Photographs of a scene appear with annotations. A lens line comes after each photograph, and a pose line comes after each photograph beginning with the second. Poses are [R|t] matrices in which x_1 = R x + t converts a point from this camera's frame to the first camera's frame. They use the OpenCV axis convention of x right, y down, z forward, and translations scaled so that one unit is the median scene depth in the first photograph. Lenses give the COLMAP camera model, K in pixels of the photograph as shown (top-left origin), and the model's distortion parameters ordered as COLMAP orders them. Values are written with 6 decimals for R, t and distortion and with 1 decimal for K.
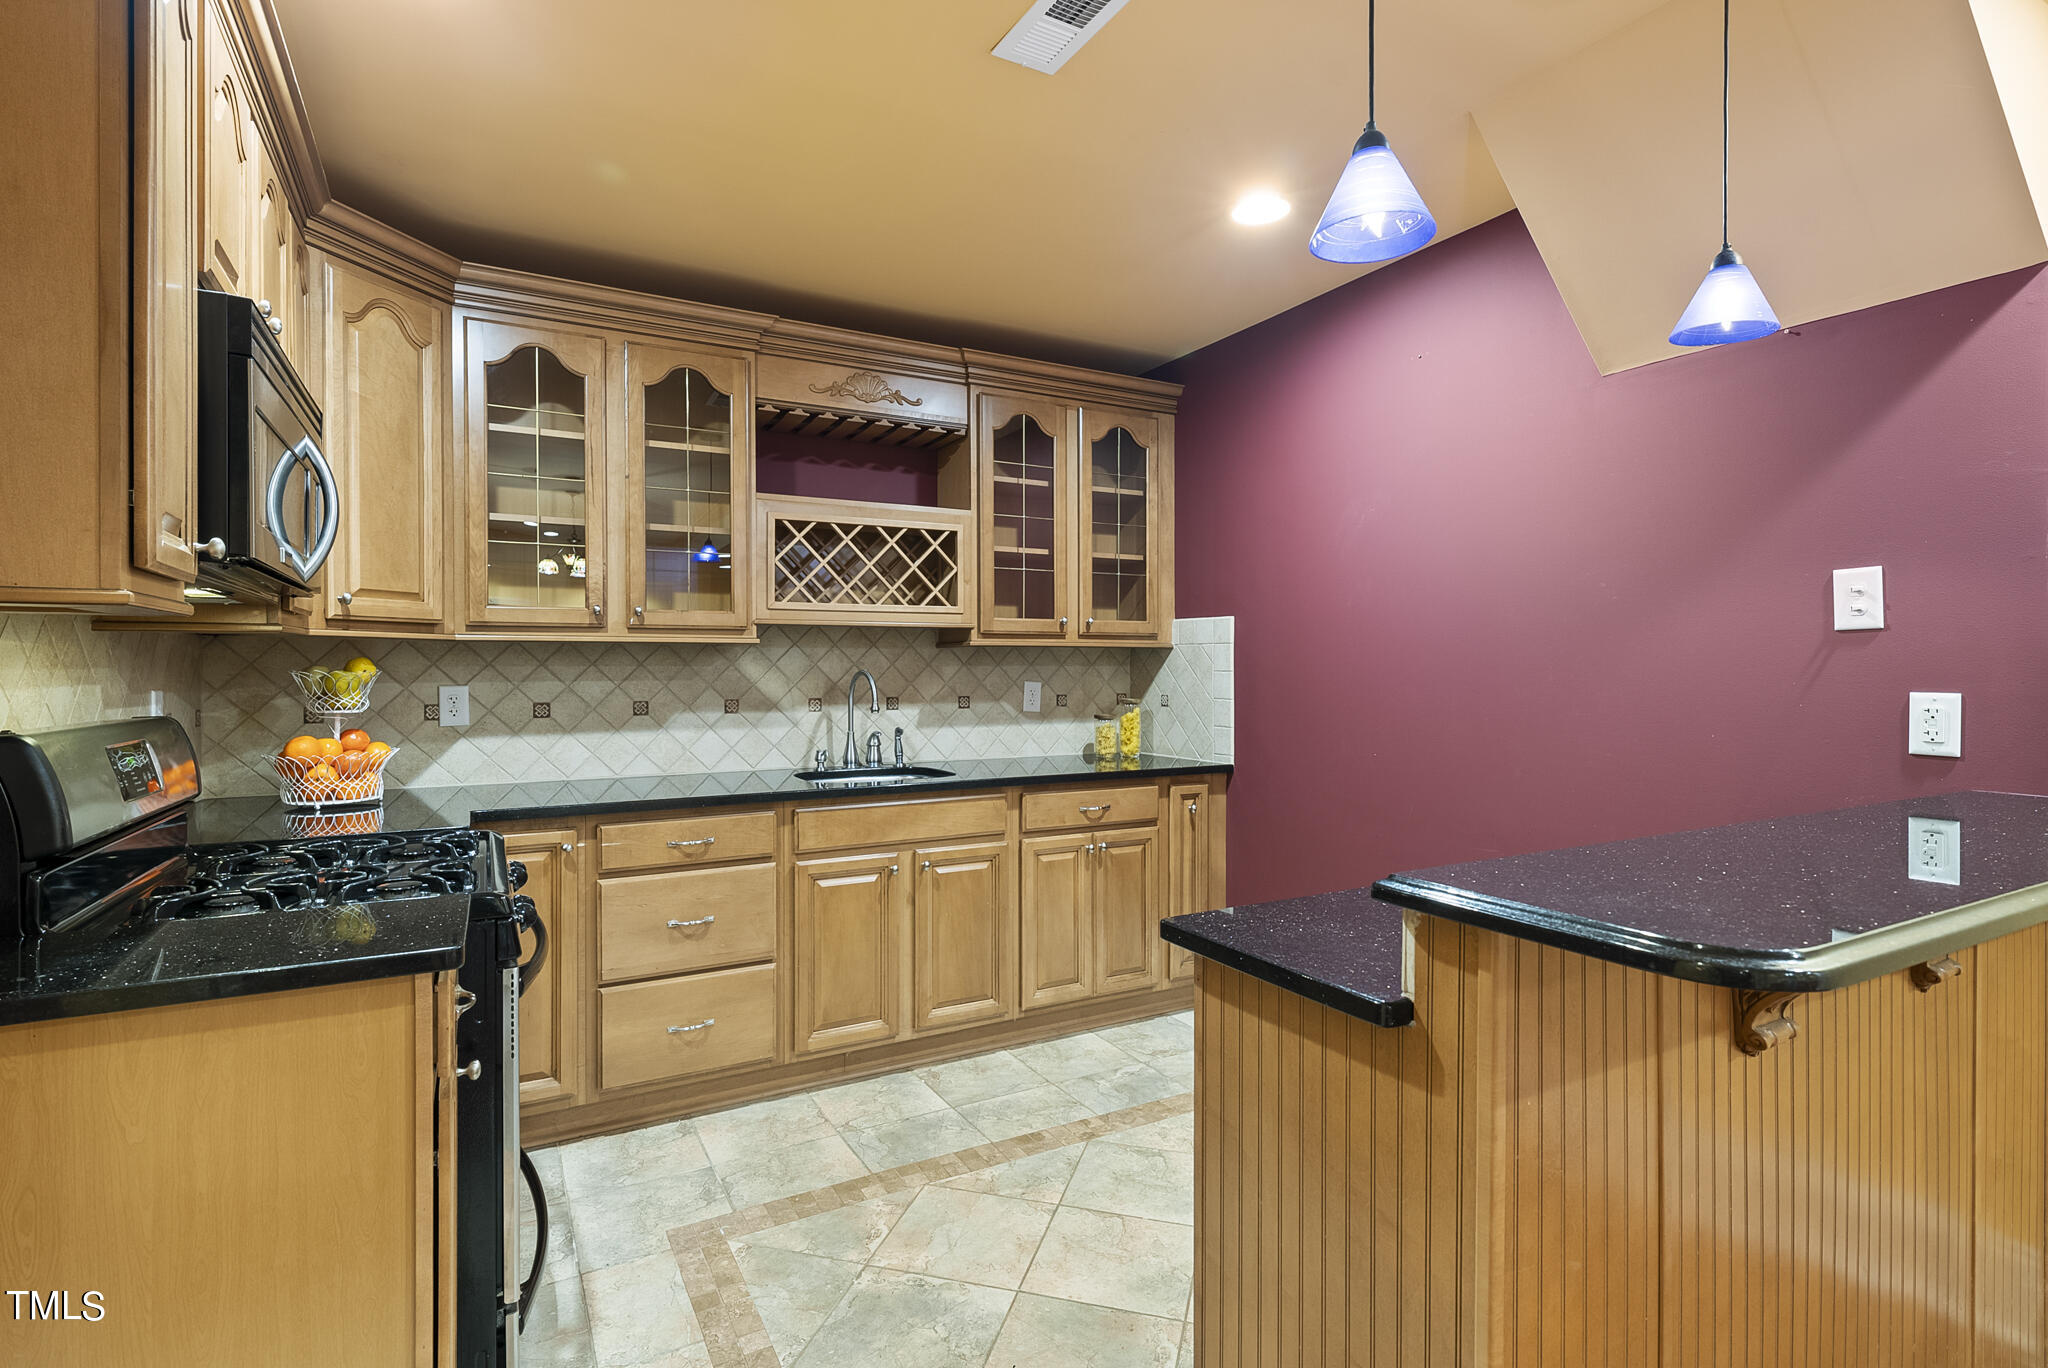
lens RADIAL K [[978.4, 0, 1023.5], [0, 978.4, 680.9], [0, 0, 1]] dist [-0.001870, 0.000861]
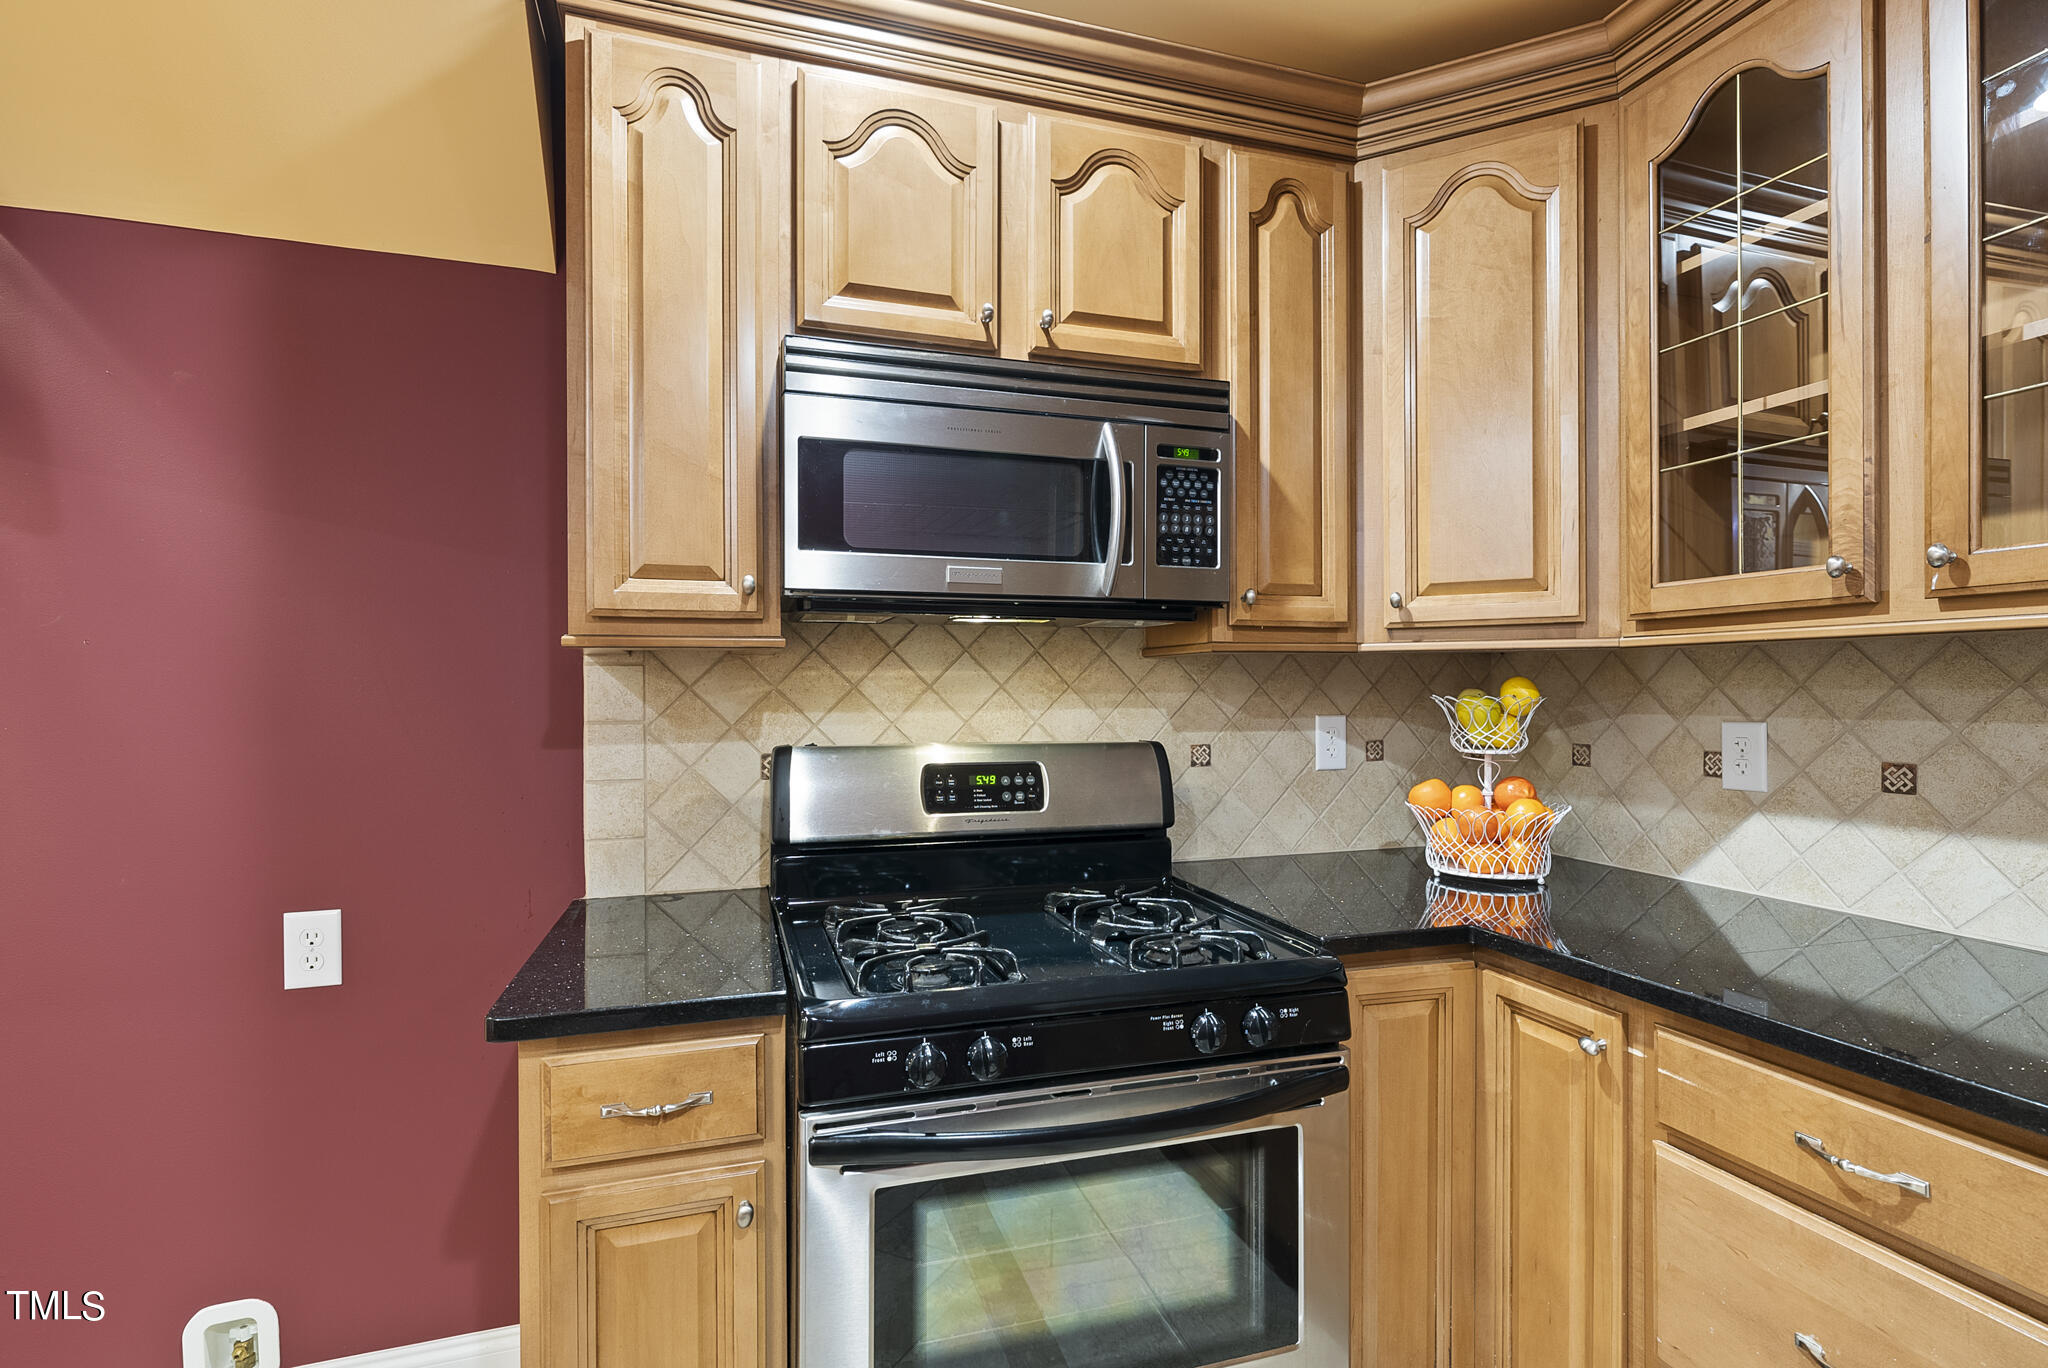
lens RADIAL K [[978.4, 0, 1026.1], [0, 978.4, 688.4], [0, 0, 1]] dist [-0.001870, 0.000861]
pose [[-0.201714, 0.001738, -0.979443, 0.071231], [-0.011064, 0.999931, 0.004053, -0.011435], [0.979382, 0.011654, -0.201680, 0.608425]]
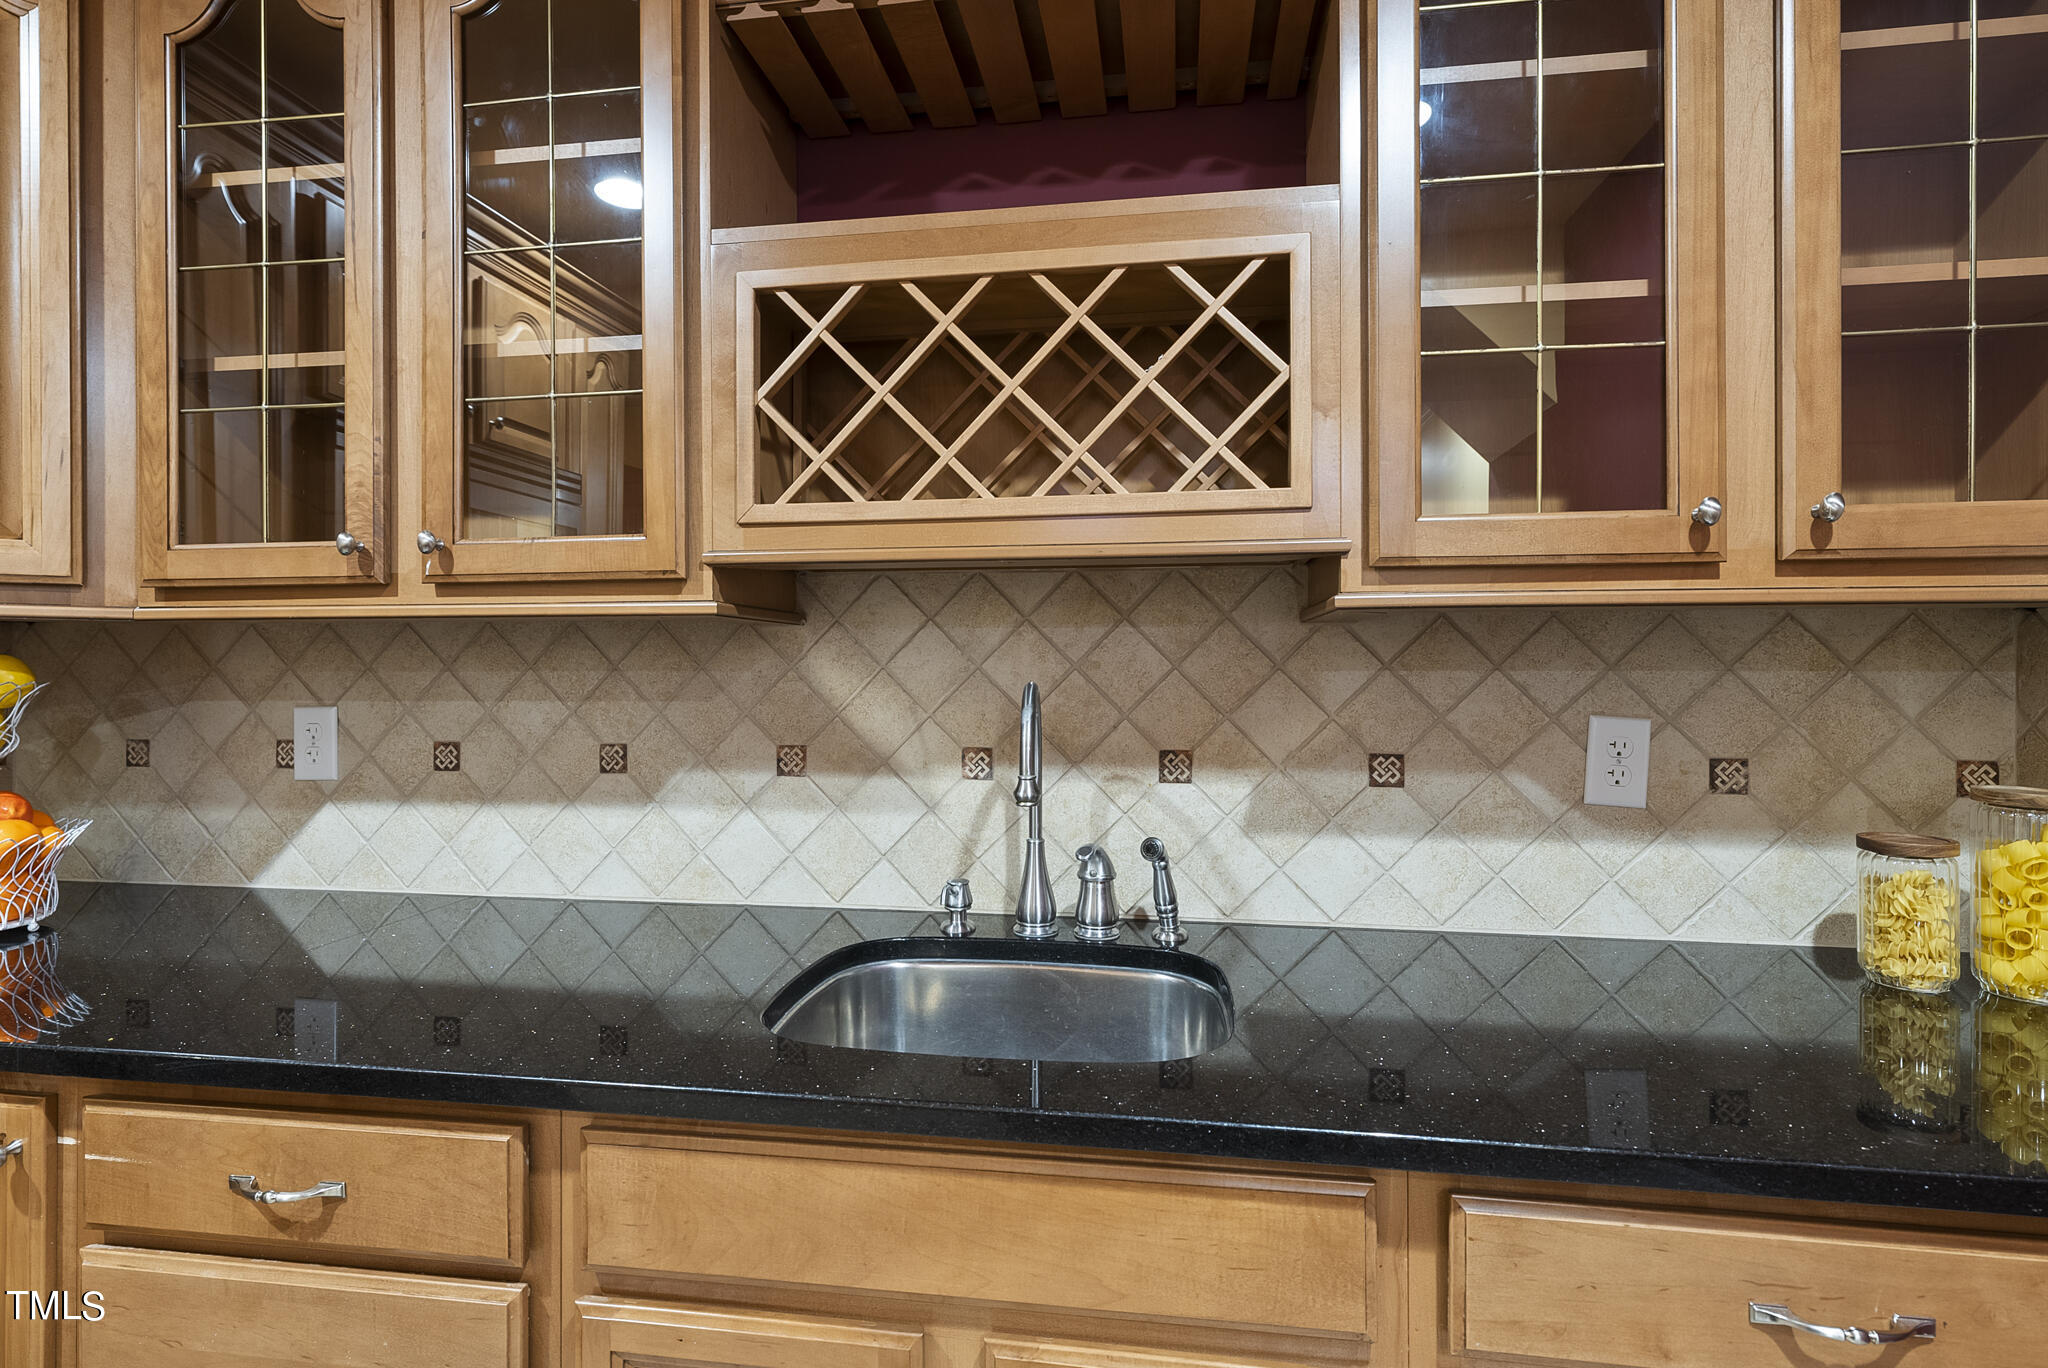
lens RADIAL K [[978.4, 0, 1028.3], [0, 978.4, 666.7], [0, 0, 1]] dist [-0.001870, 0.000861]
pose [[0.796353, -0.000986, -0.604831, 0.059473], [-0.008464, 0.999883, -0.012774, -0.012267], [0.604772, 0.015292, 0.796252, 0.704243]]
